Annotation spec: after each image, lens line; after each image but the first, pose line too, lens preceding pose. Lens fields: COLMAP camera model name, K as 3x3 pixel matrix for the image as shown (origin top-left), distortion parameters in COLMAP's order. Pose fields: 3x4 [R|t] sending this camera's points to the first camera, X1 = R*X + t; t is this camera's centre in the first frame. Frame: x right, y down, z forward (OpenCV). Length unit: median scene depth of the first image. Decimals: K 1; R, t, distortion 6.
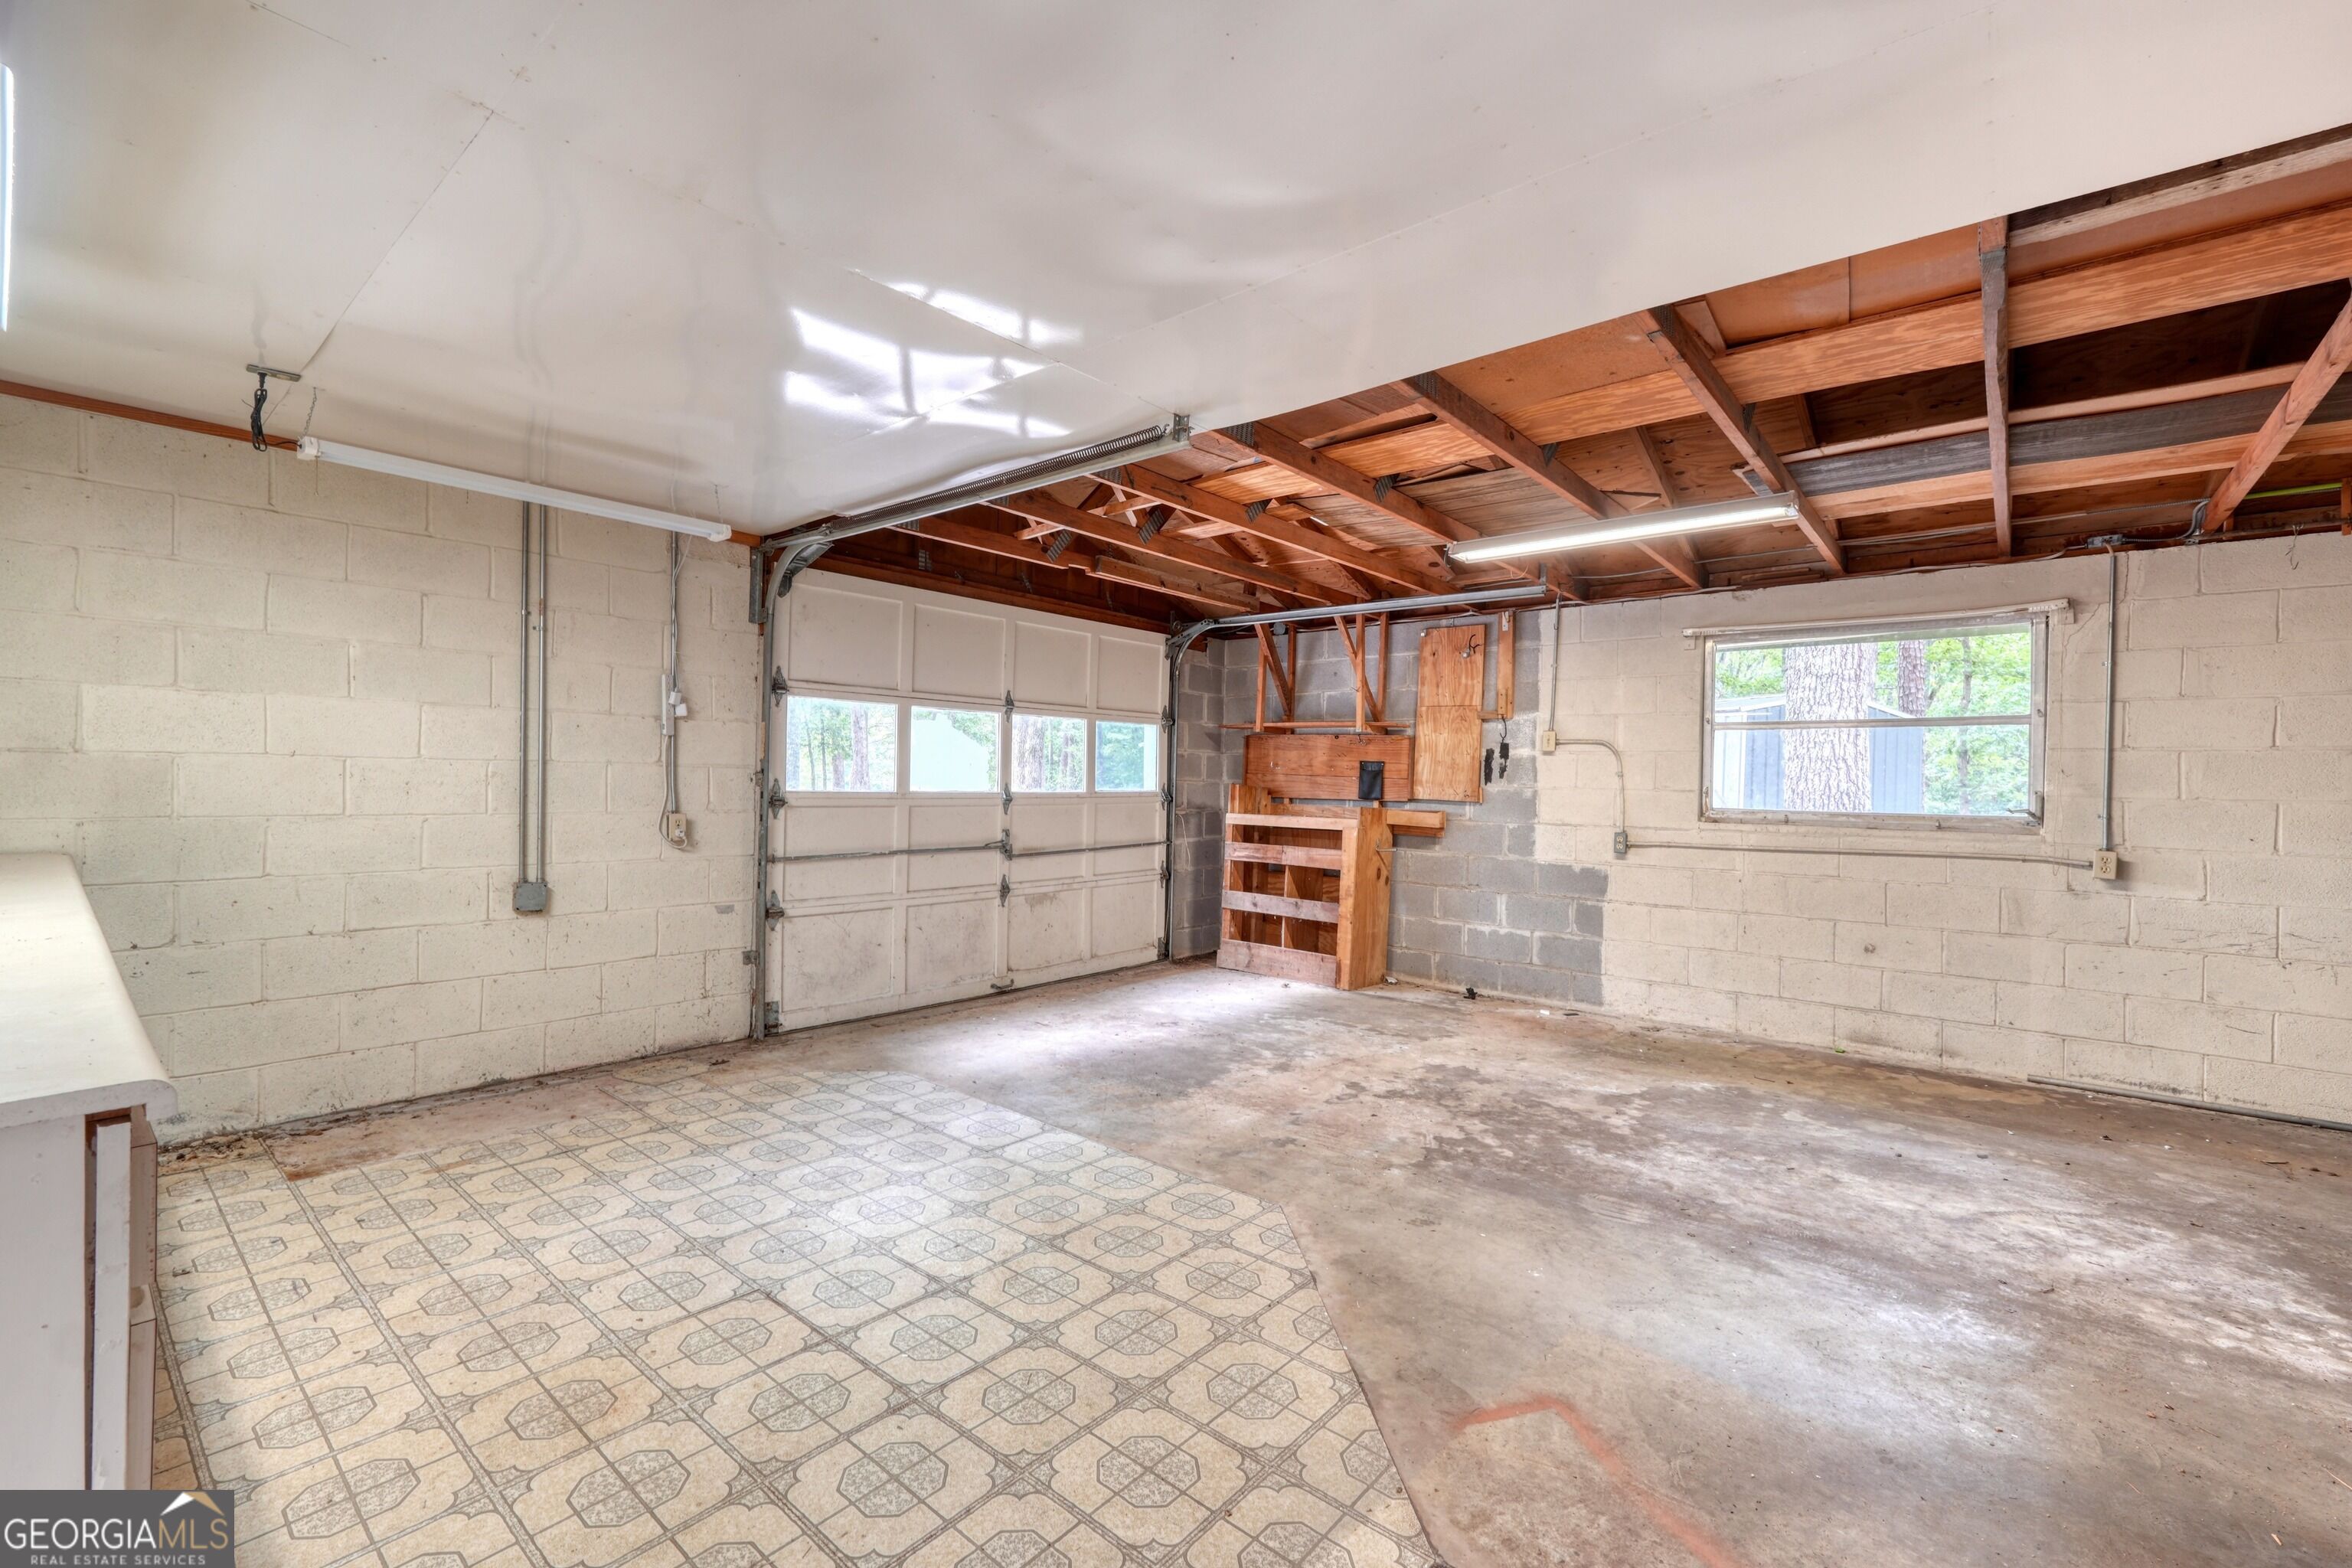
lens RADIAL K [[998.2, 0, 1171.0], [0, 998.2, 778.7], [0, 0, 1]] dist [-0.003855, 0.002886]
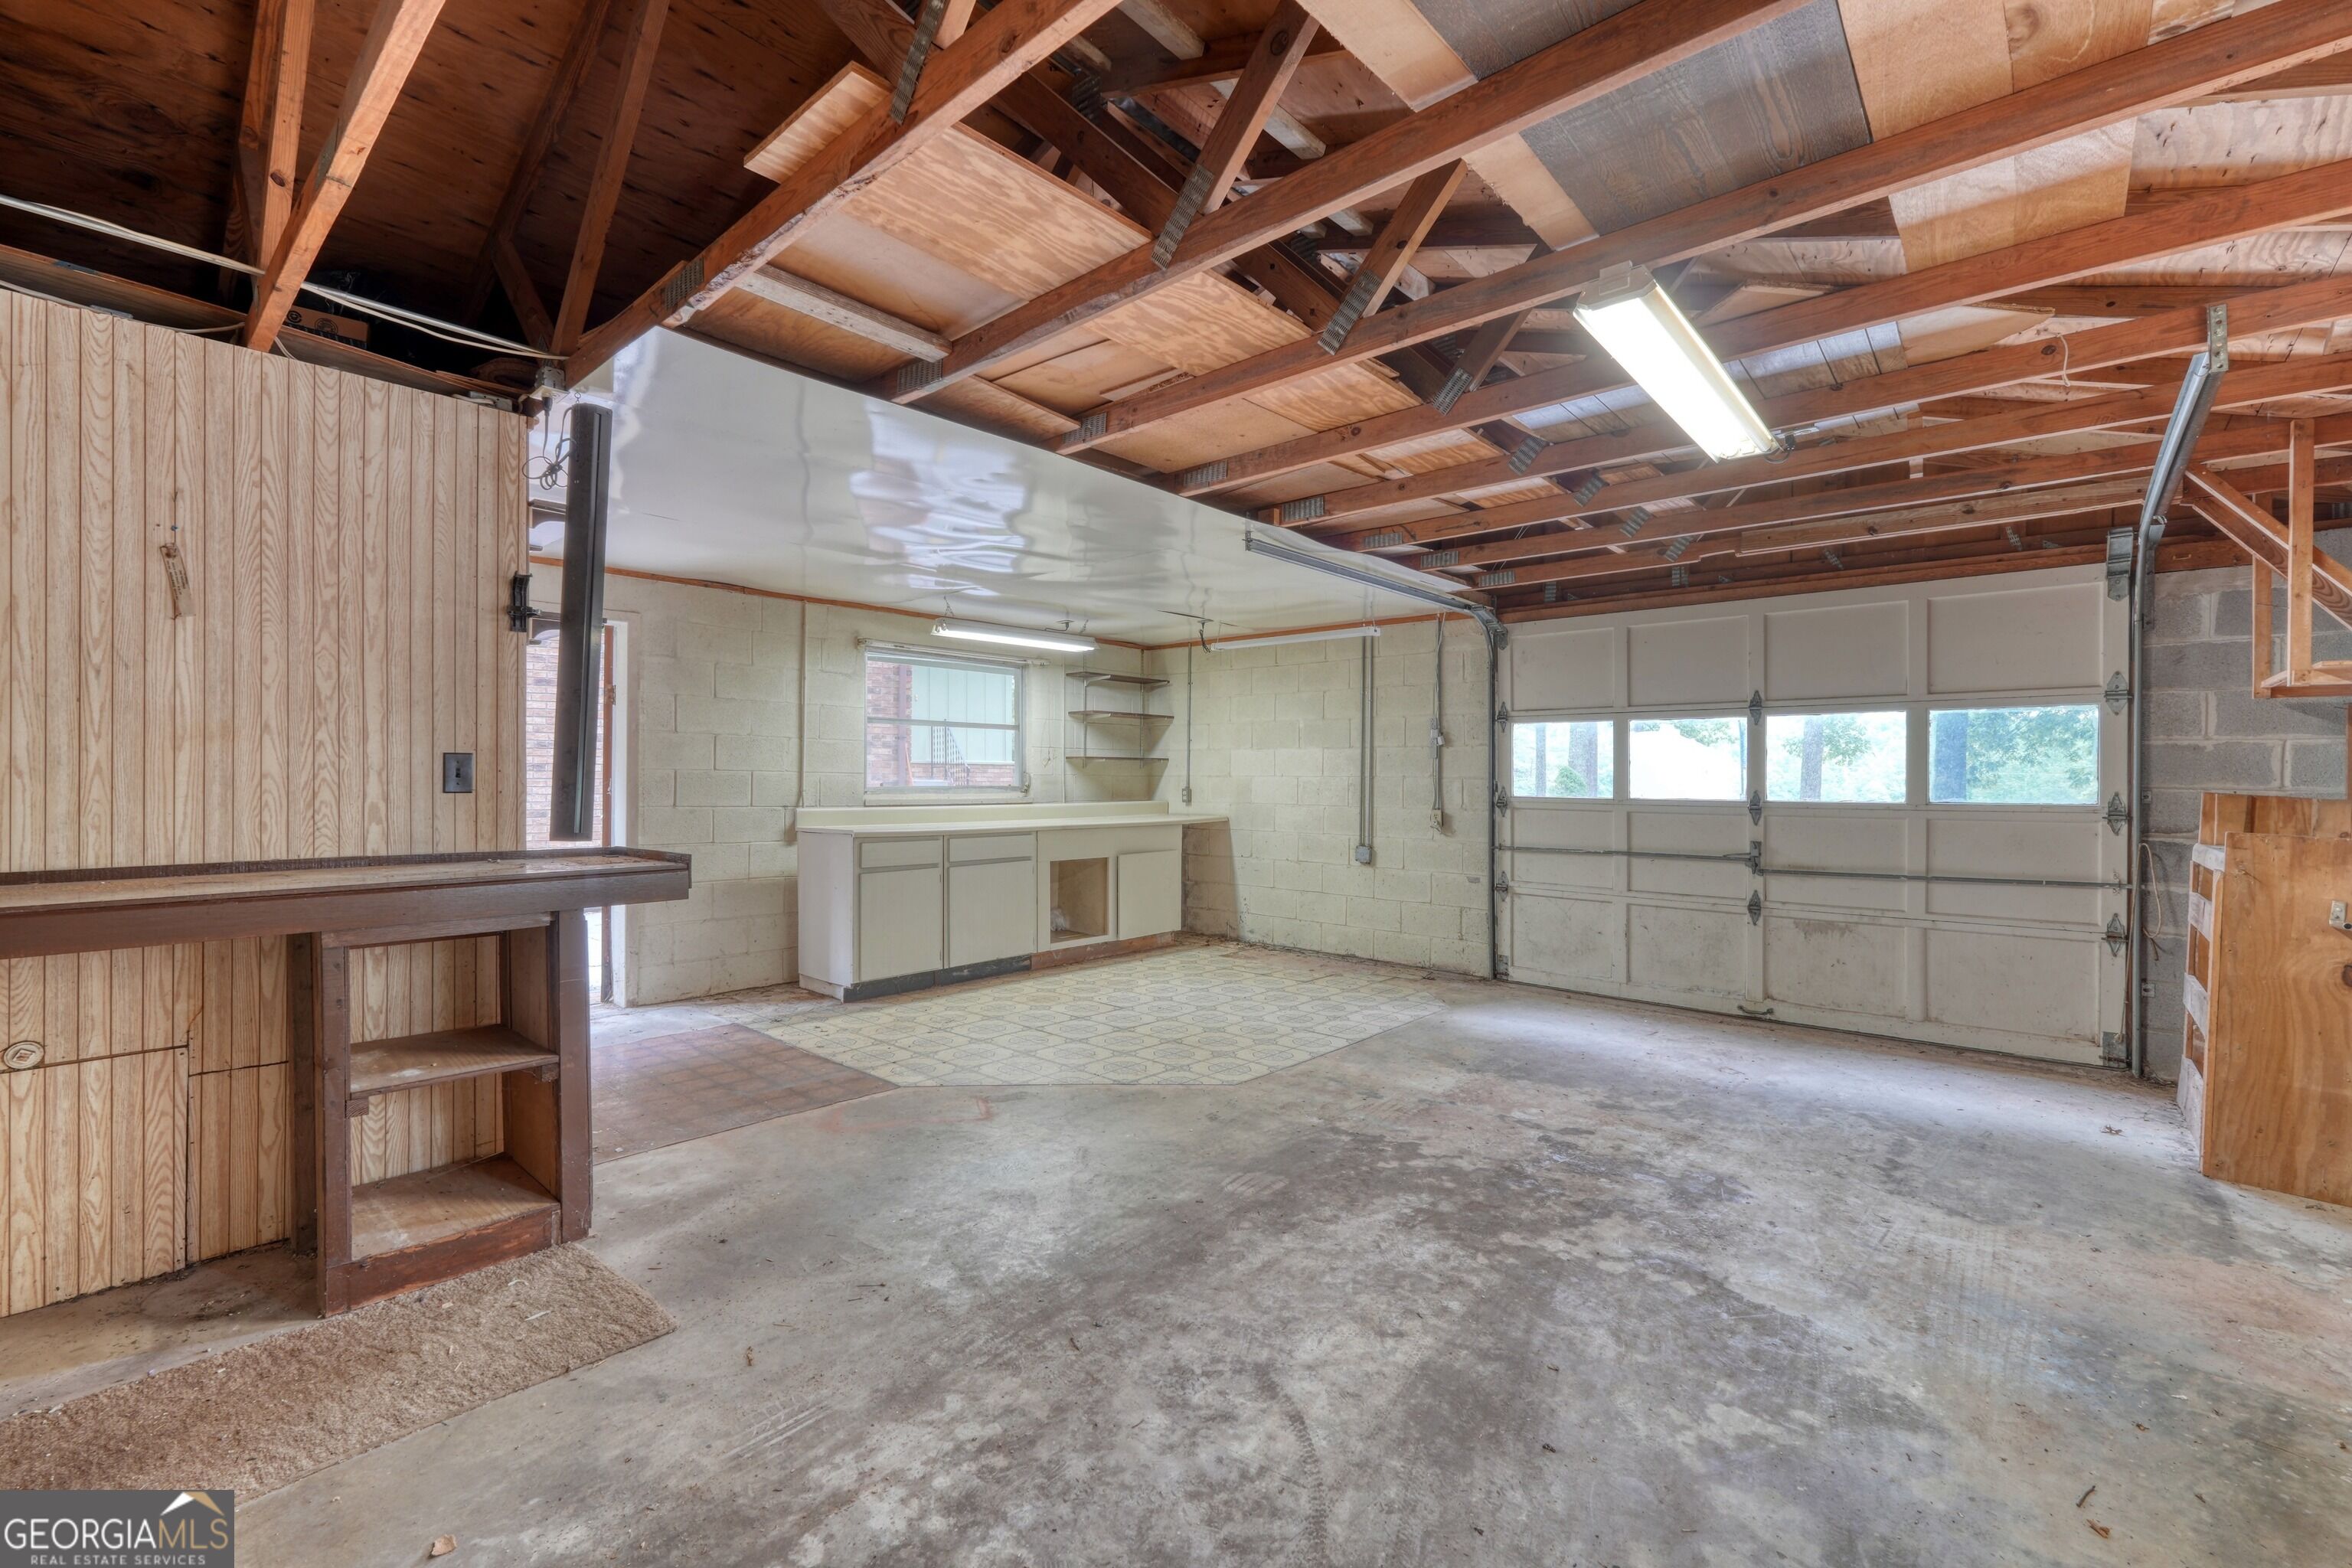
lens RADIAL K [[998.2, 0, 1169.5], [0, 998.2, 784.7], [0, 0, 1]] dist [-0.003855, 0.002886]
pose [[-0.026318, -0.014795, -0.999544, 1.103707], [-0.009094, 0.999853, -0.014561, 0.024126], [0.999612, 0.008707, -0.026449, 0.693384]]
